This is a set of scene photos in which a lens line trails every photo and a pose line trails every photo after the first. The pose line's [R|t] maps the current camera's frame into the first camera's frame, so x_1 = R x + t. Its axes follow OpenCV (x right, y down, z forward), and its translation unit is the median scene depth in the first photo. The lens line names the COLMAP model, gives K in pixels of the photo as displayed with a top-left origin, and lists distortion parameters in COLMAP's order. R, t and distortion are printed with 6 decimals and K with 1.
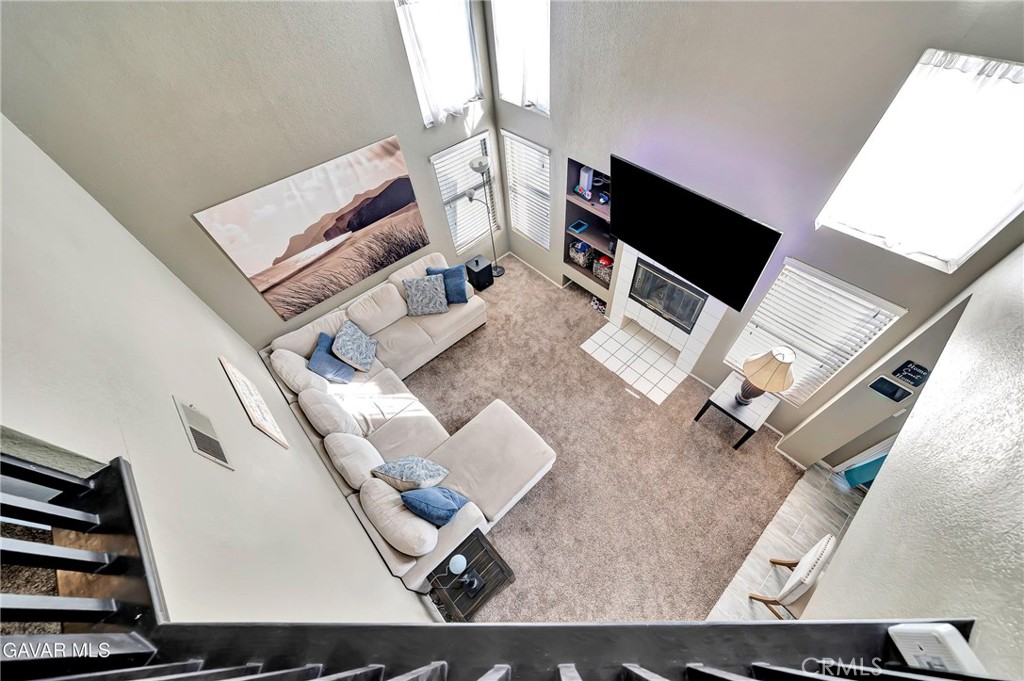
lens RADIAL K [[358.0, 0, 547.4], [0, 358.0, 344.4], [0, 0, 1]] dist [0.000455, 0.000063]
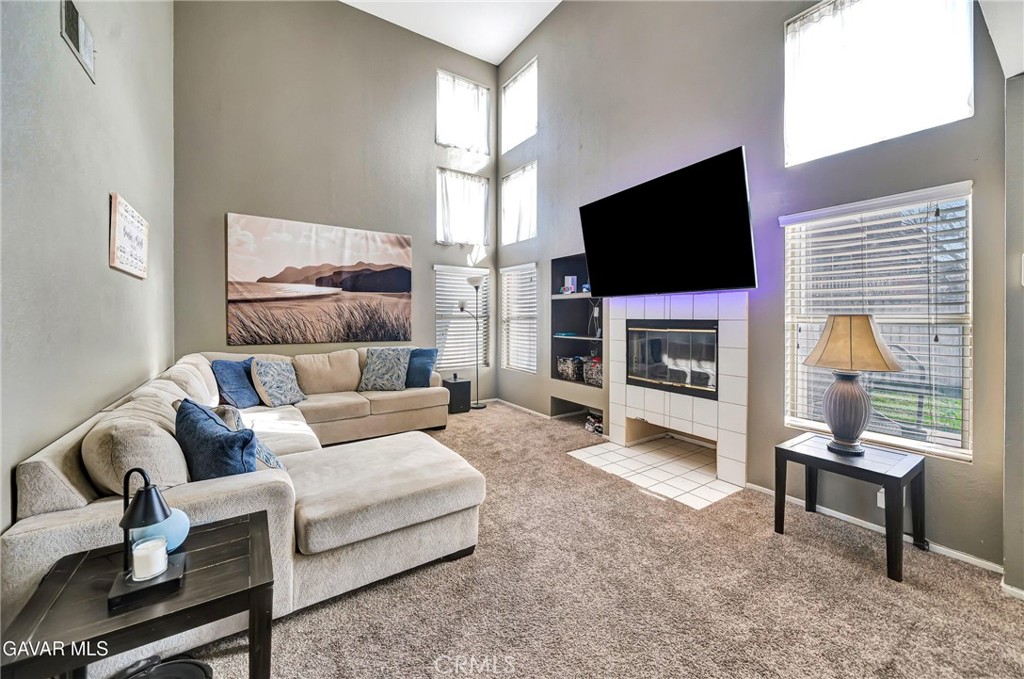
lens RADIAL K [[372.5, 0, 512.2], [0, 372.5, 321.6], [0, 0, 1]] dist [-0.000565, 0.000013]
pose [[0.985868, 0.007578, -0.167351, 0.135955], [-0.135184, 0.625983, -0.768030, 0.518201], [0.098939, 0.779800, 0.618161, 0.432111]]
